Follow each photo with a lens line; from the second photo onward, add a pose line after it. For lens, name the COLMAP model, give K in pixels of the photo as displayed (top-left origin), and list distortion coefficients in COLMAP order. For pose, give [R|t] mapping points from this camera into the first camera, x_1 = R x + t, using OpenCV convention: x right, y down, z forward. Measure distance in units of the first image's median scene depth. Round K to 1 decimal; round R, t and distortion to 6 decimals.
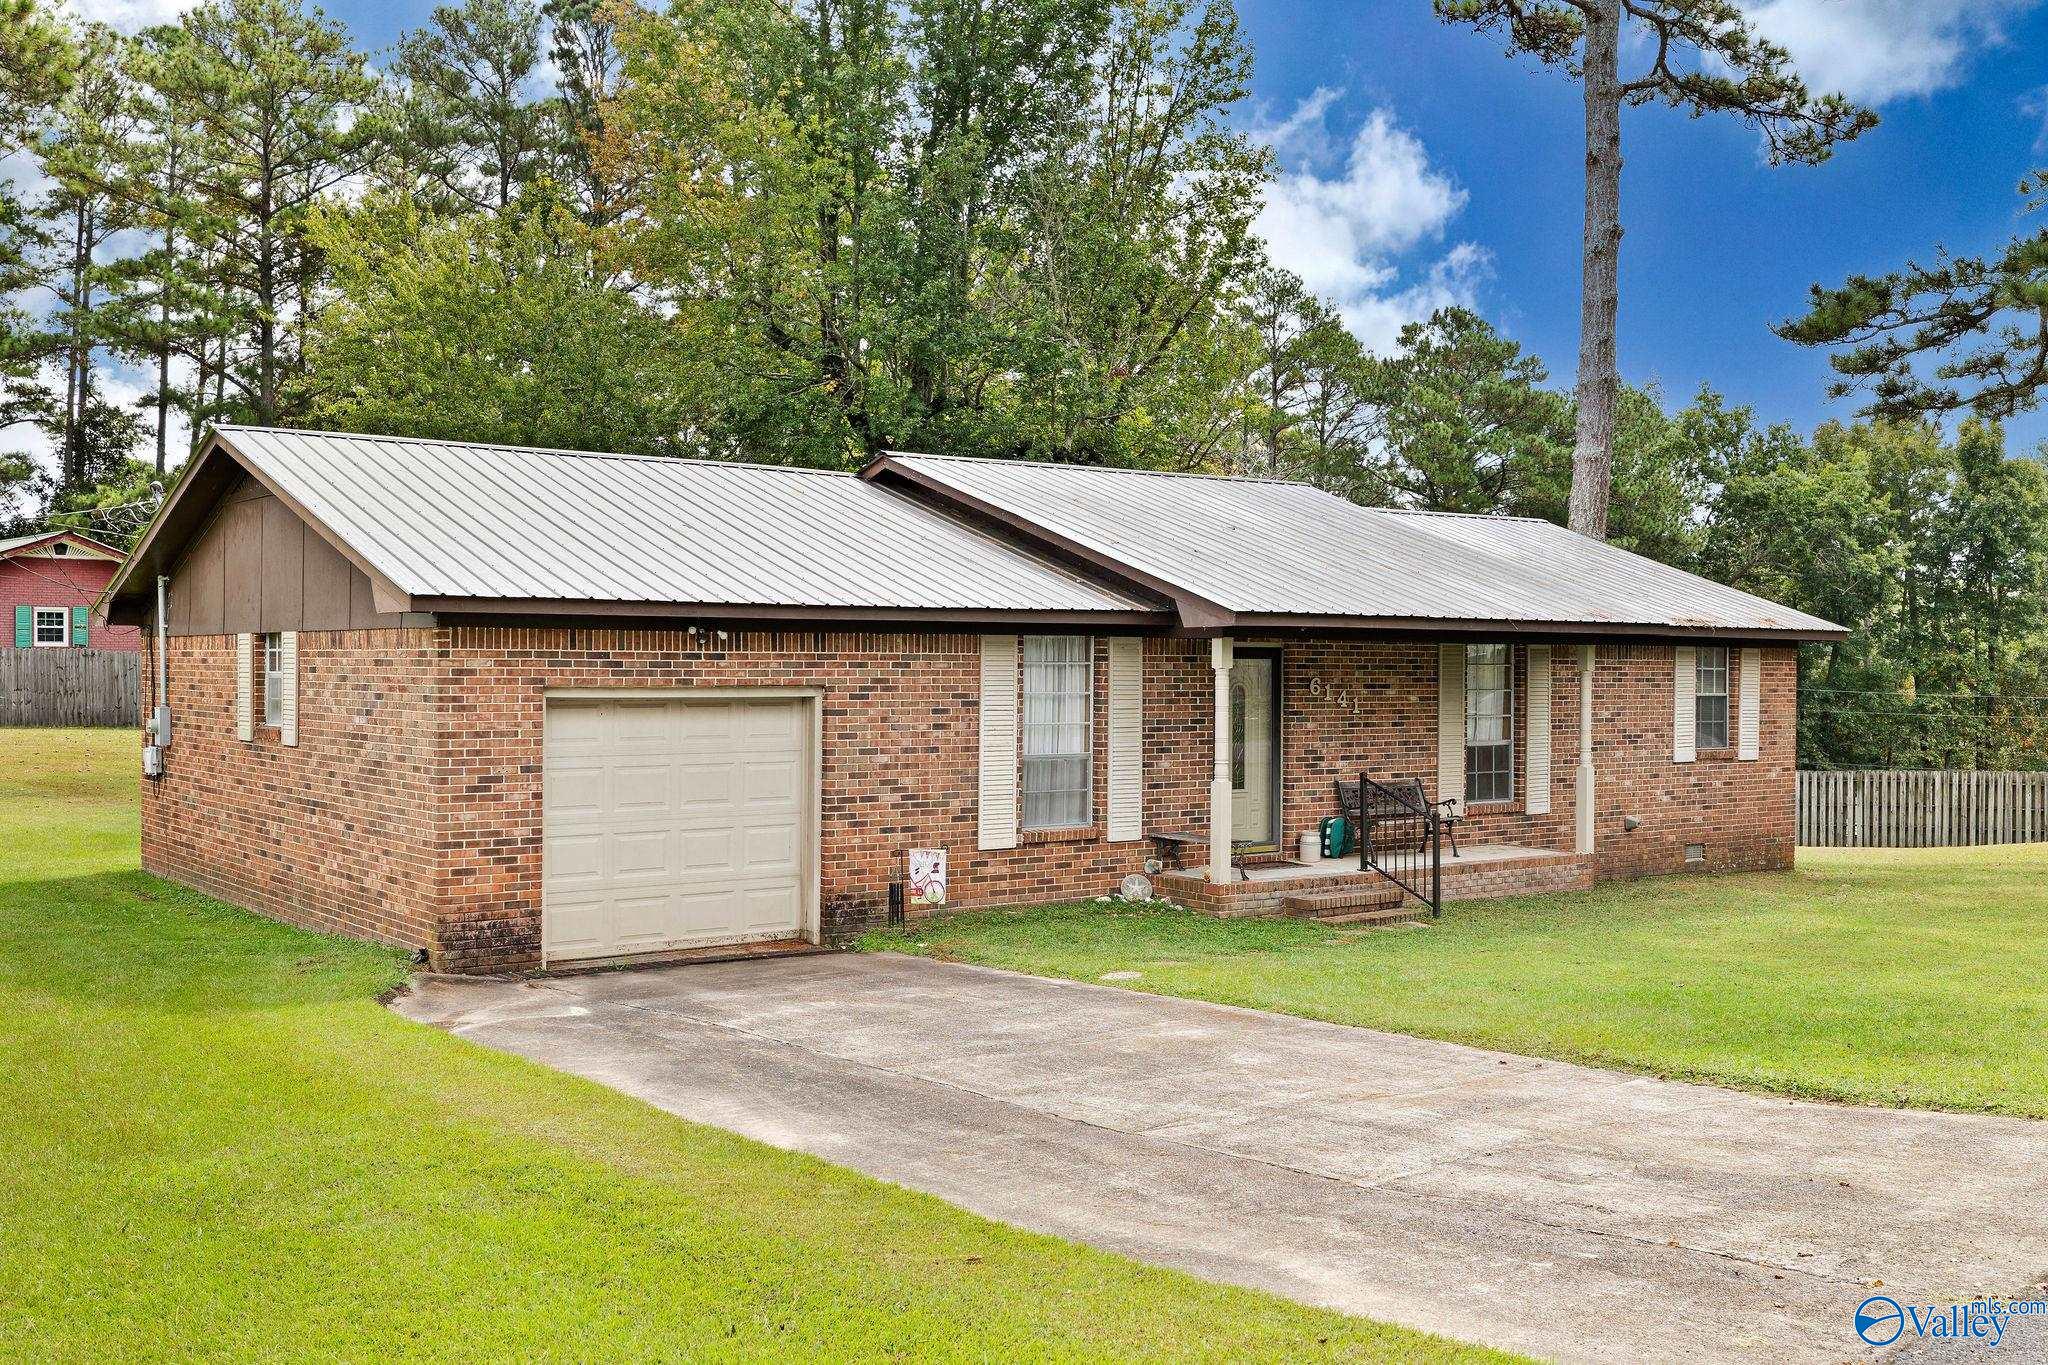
lens RADIAL K [[1972.6, 0, 1024.3], [0, 1972.6, 678.5], [0, 0, 1]] dist [0.012087, 0.000000]
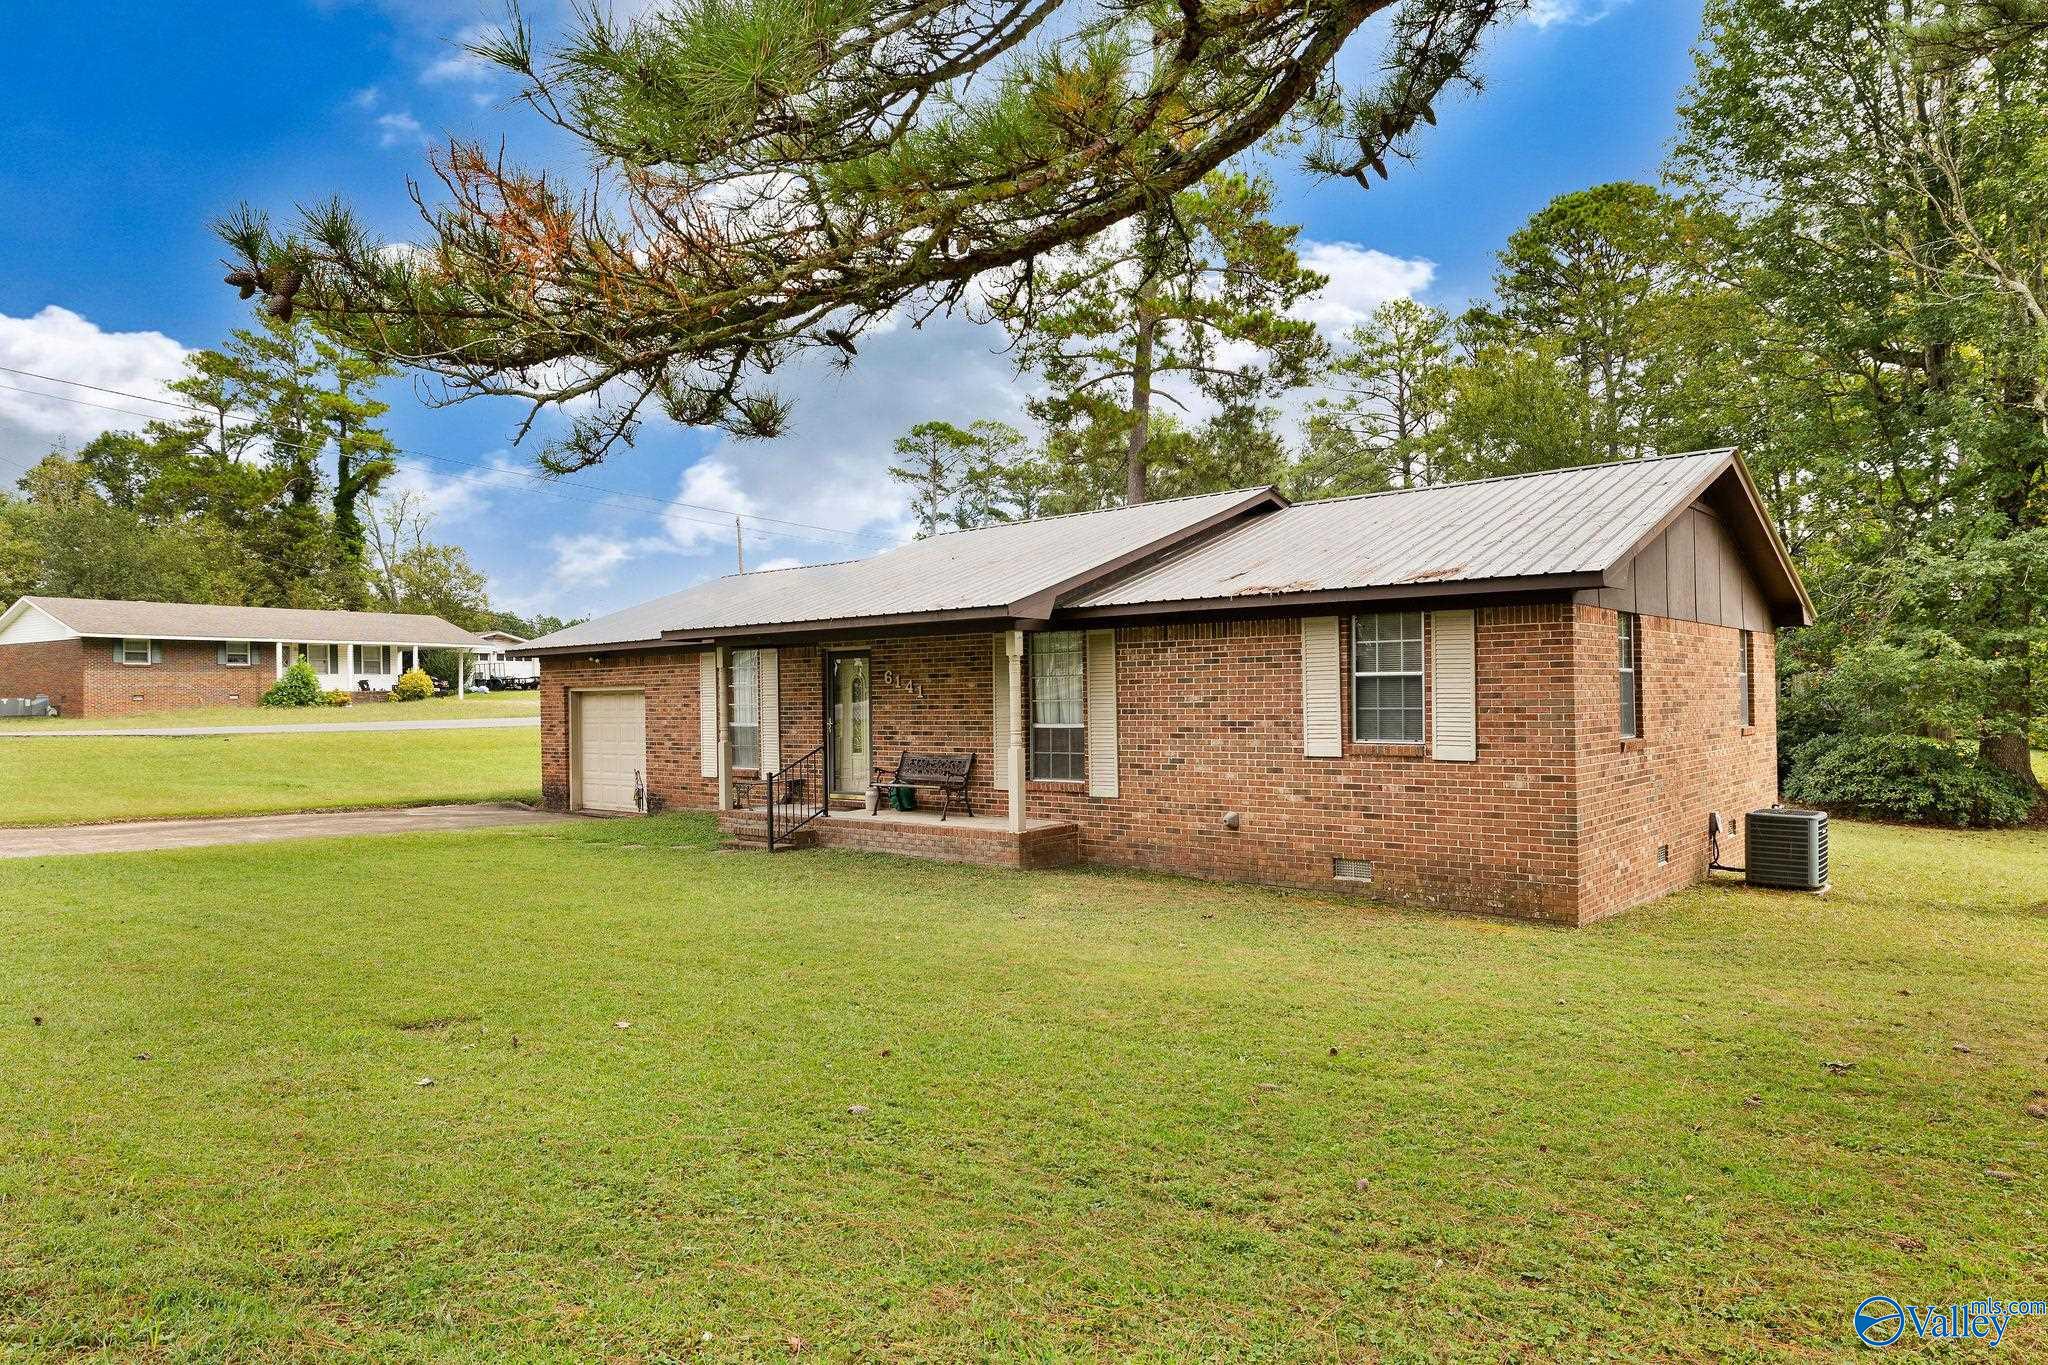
lens RADIAL K [[1241.3, 0, 1024.7], [0, 1241.3, 686.3], [0, 0, 1]] dist [0.004667, 0.000217]
pose [[0.218342, -0.018320, -0.975700, 1.031489], [0.007864, 0.999824, -0.017014, 0.026246], [0.975841, -0.003959, 0.218448, 0.970075]]
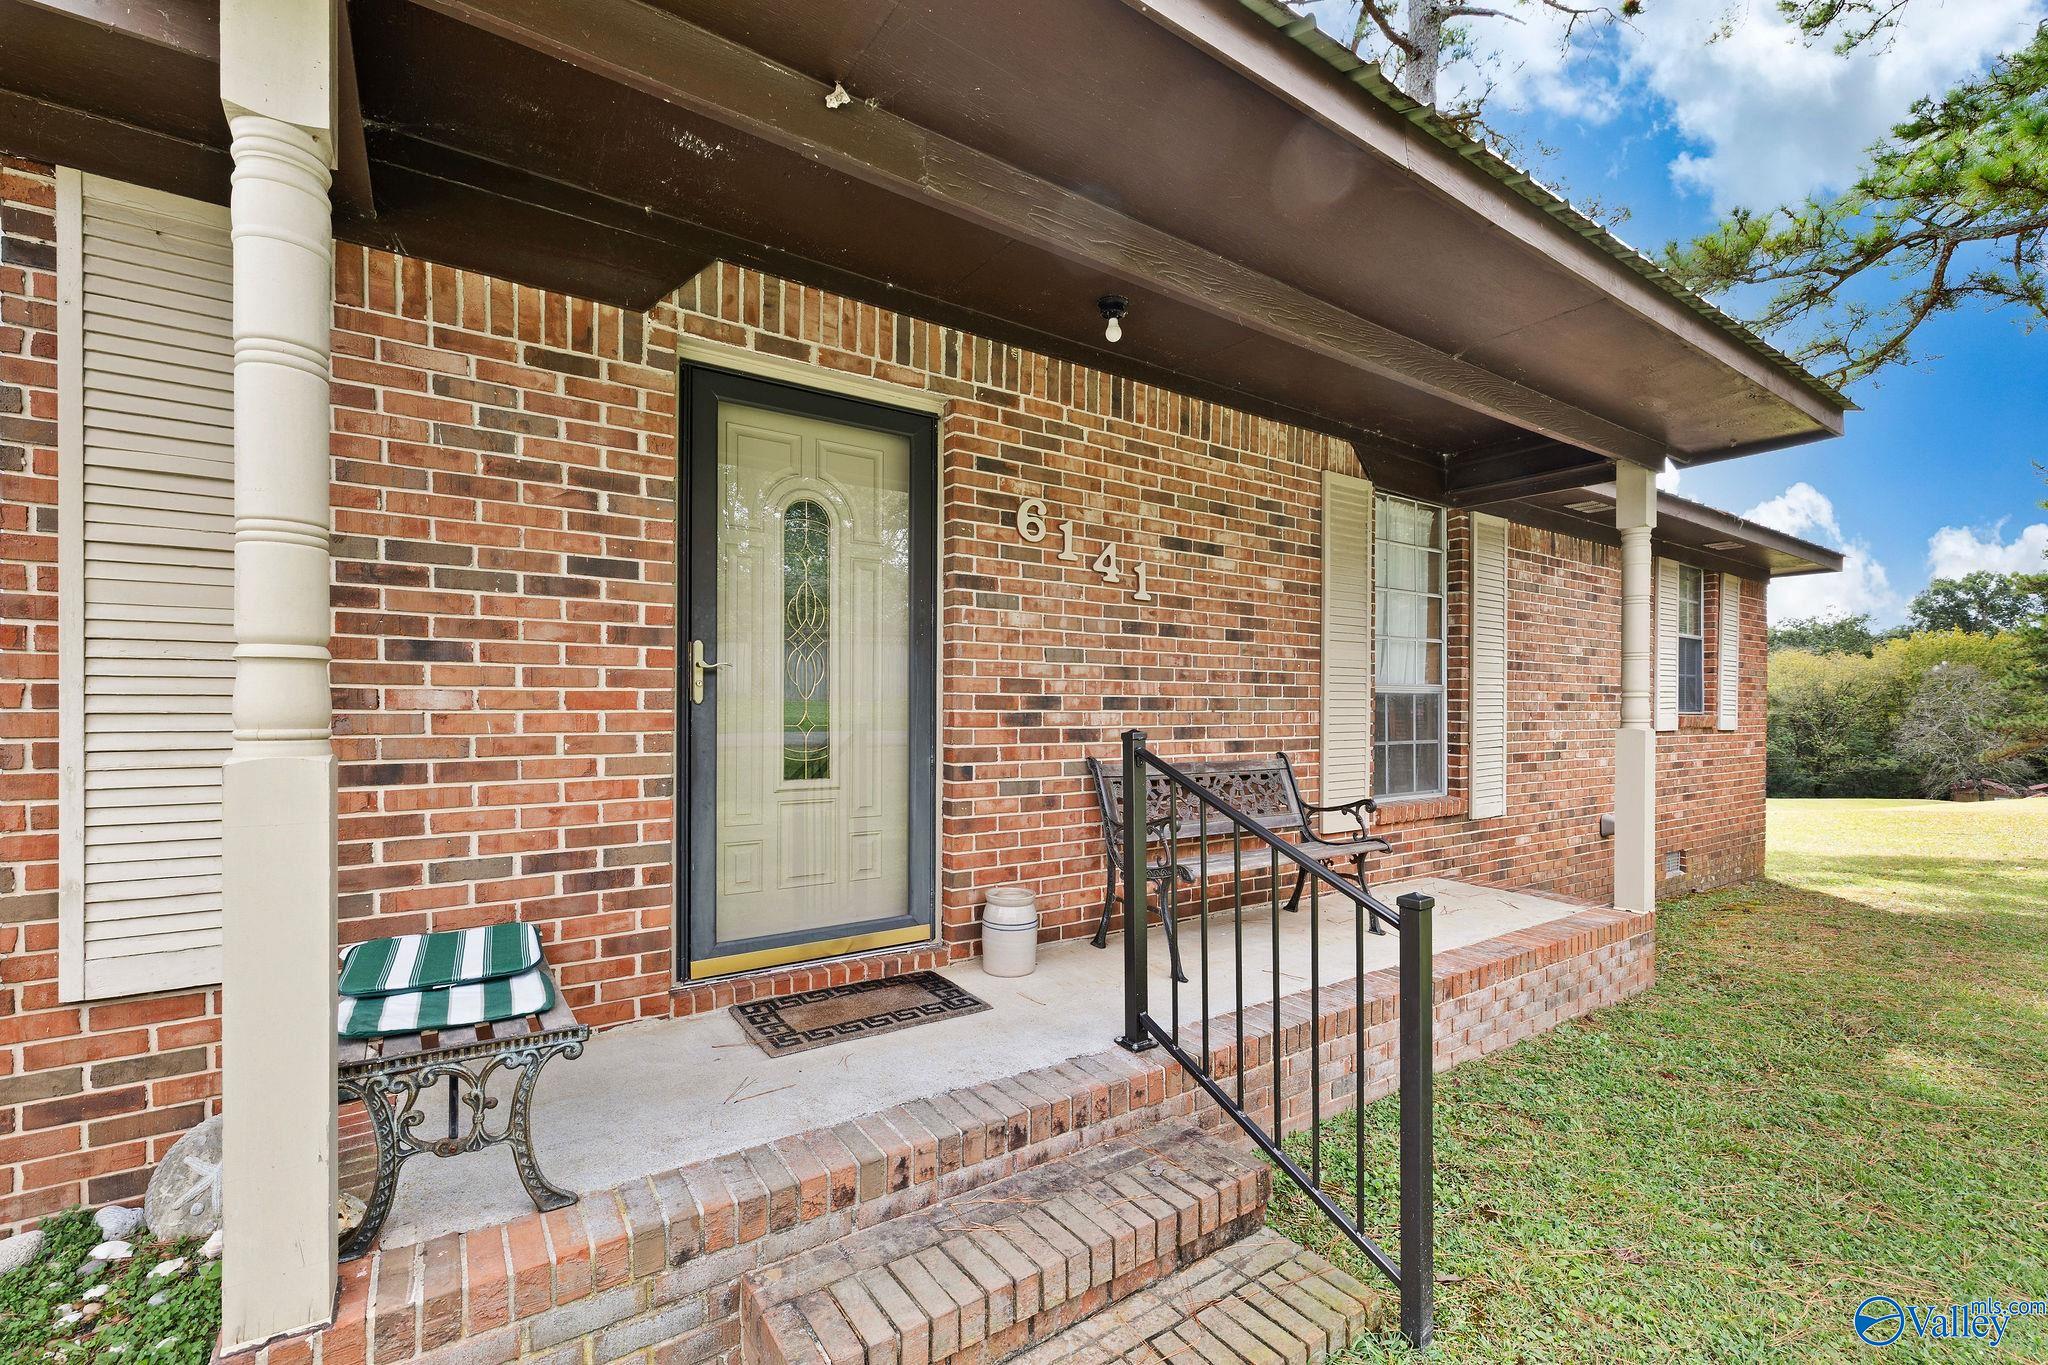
lens RADIAL K [[863.8, 0, 1024.0], [0, 863.8, 709.0], [0, 0, 1]] dist [0.000978, 0.000476]
pose [[0.998794, -0.001344, -0.049089, 0.164842], [0.001043, 0.999981, -0.006148, 0.046024], [0.049096, 0.006090, 0.998776, 0.881260]]
